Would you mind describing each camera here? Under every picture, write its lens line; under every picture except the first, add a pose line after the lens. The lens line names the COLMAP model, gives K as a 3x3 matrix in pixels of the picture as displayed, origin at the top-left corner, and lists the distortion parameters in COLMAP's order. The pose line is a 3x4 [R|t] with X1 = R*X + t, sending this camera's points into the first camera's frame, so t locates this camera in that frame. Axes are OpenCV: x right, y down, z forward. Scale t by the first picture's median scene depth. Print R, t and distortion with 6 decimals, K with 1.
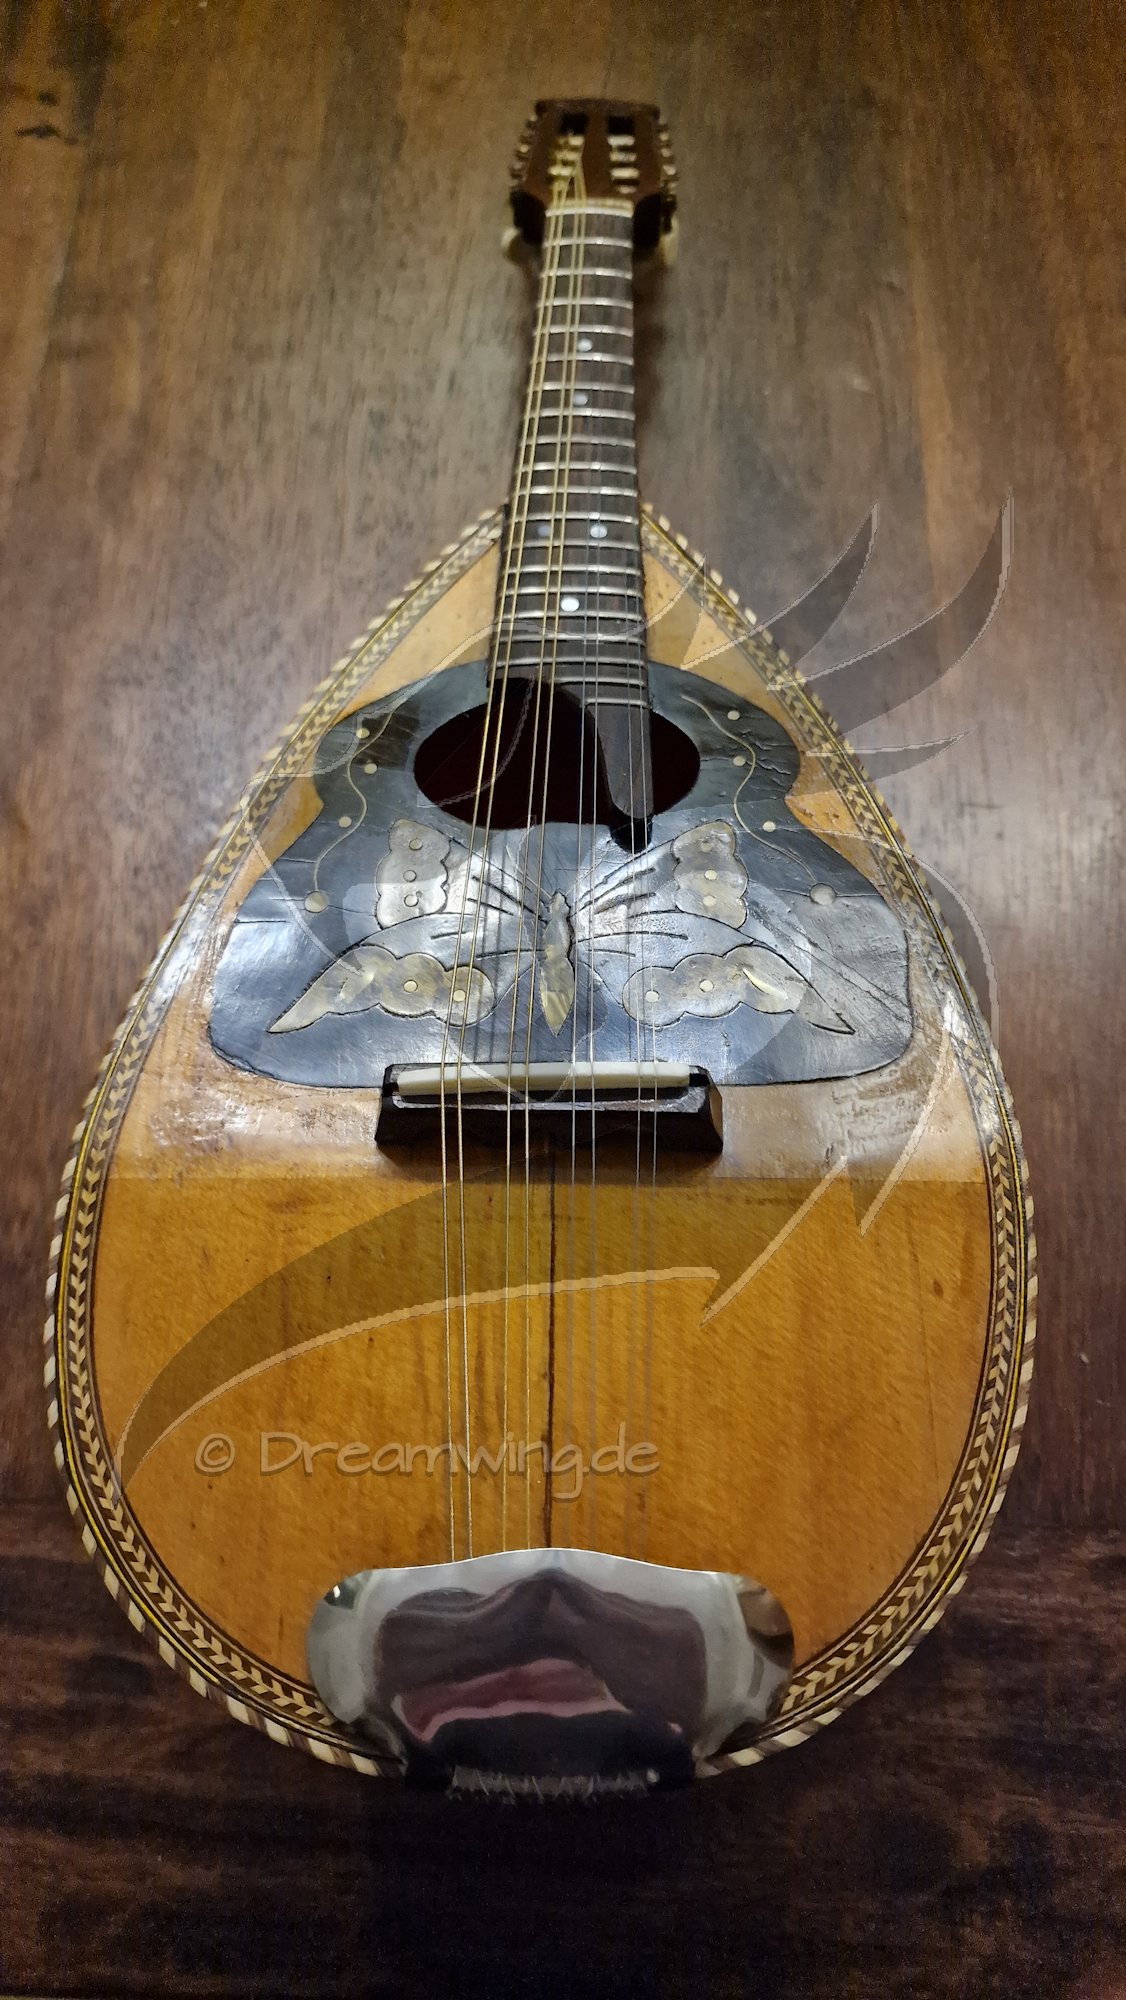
lens RADIAL K [[1262.7, 0, 565.9], [0, 1262.7, 1005.1], [0, 0, 1]] dist [0.006449, -0.018726]
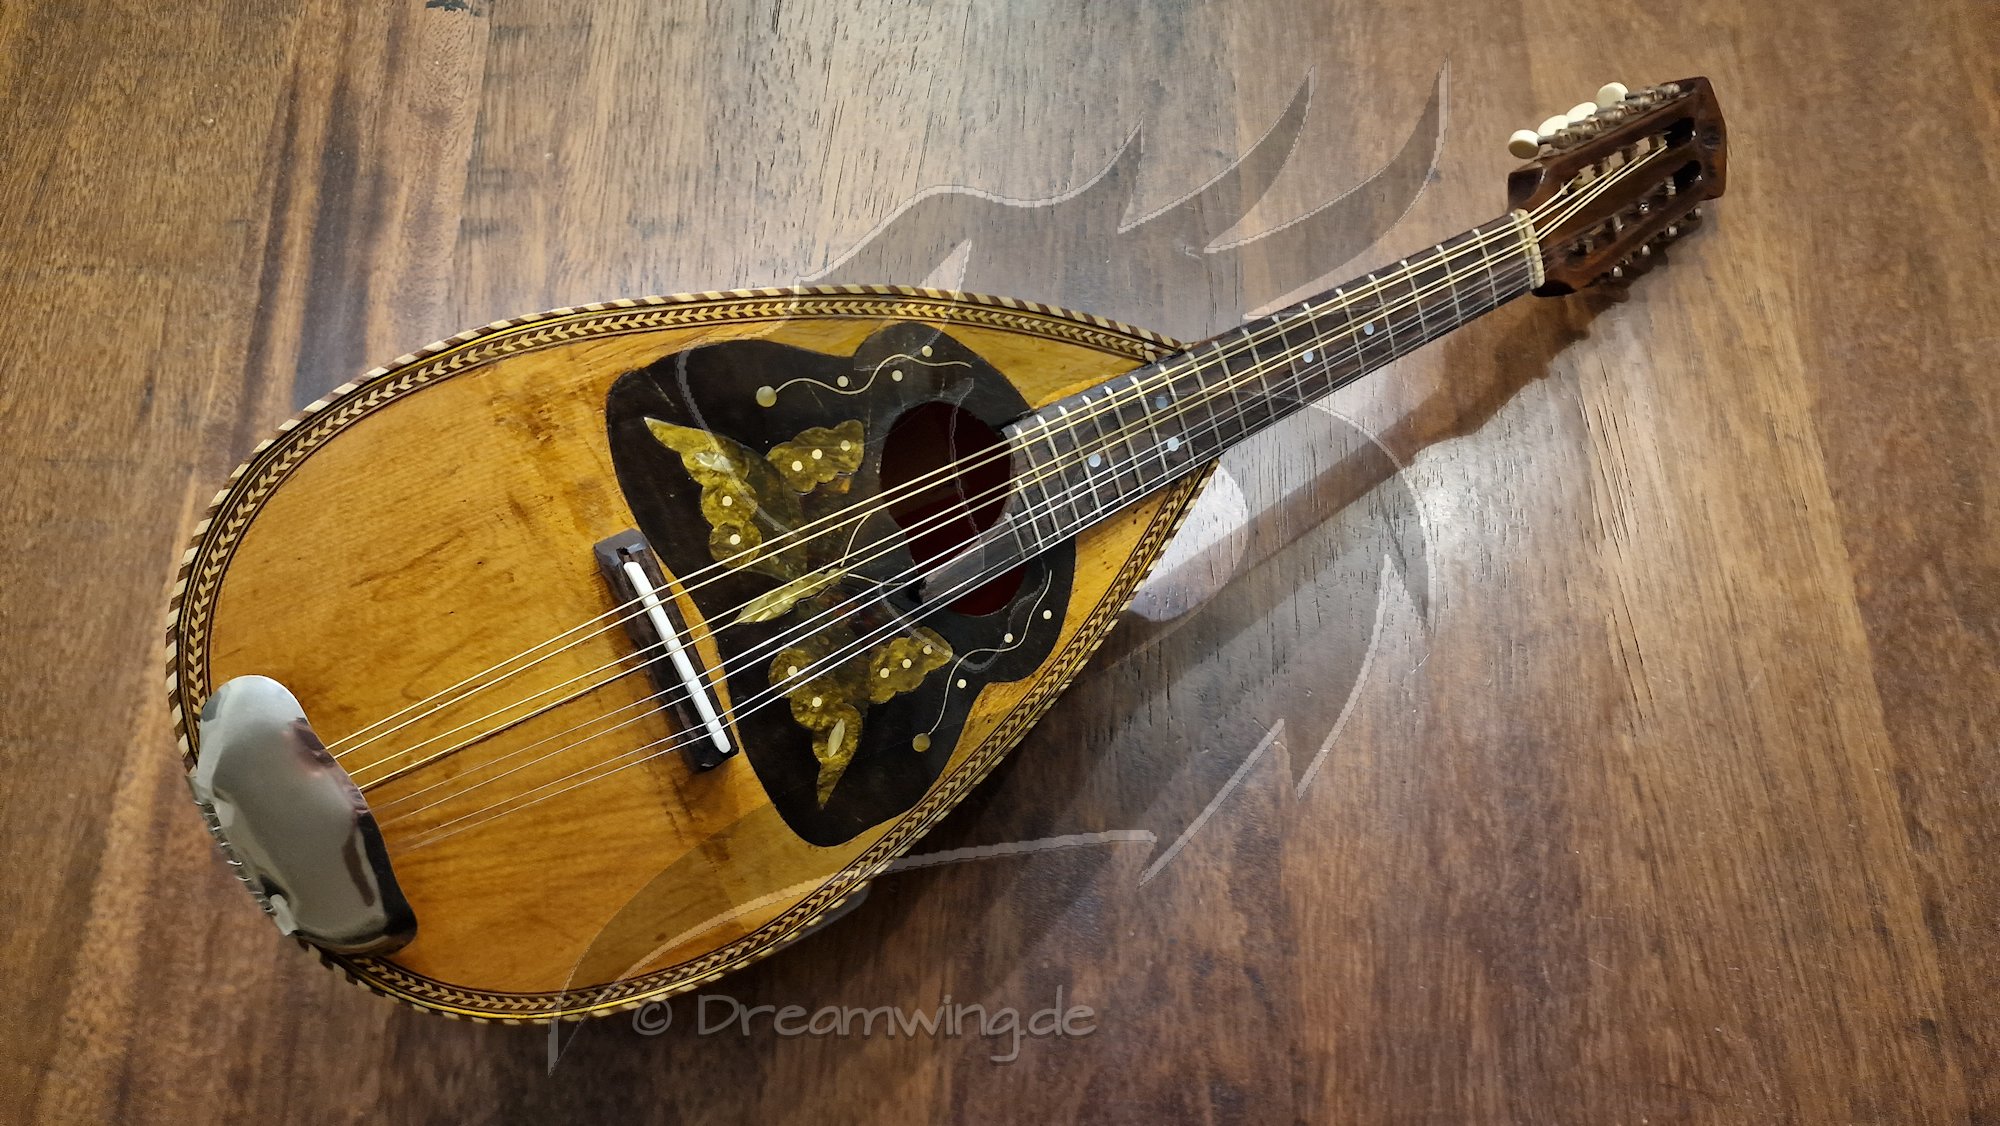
lens RADIAL K [[1262.7, 0, 1009.5], [0, 1262.7, 559.9], [0, 0, 1]] dist [0.006449, -0.018726]
pose [[0.999661, -0.022428, 0.013221, 0.049717], [0.022463, 0.999745, -0.002497, -0.213167], [-0.013162, 0.002793, 0.999909, -0.113362]]
